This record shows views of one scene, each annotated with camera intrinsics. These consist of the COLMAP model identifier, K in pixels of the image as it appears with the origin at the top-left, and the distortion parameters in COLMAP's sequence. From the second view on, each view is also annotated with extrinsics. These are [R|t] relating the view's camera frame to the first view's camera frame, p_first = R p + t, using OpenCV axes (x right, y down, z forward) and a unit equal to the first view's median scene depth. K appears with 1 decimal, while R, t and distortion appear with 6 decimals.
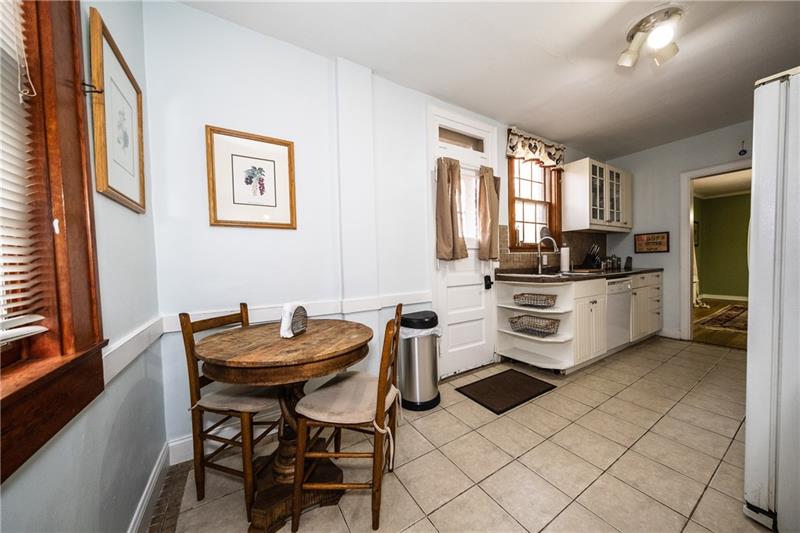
lens RADIAL K [[269.3, 0, 404.7], [0, 269.3, 269.1], [0, 0, 1]] dist [0.010283, -0.002688]
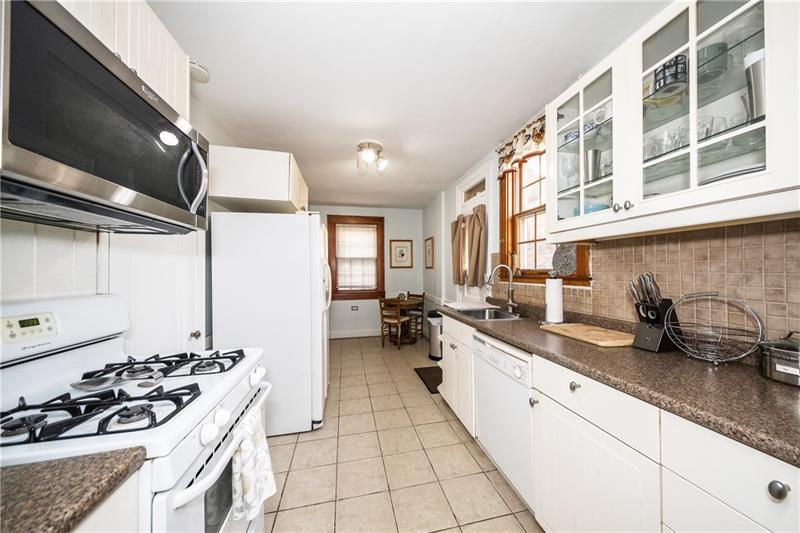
lens RADIAL K [[269.3, 0, 404.7], [0, 269.3, 269.1], [0, 0, 1]] dist [0.010283, -0.002688]
pose [[-0.320943, 0.034851, -0.946457, 1.275258], [-0.028006, 0.998537, 0.046266, -0.124223], [0.946684, 0.041355, -0.319497, 0.931064]]
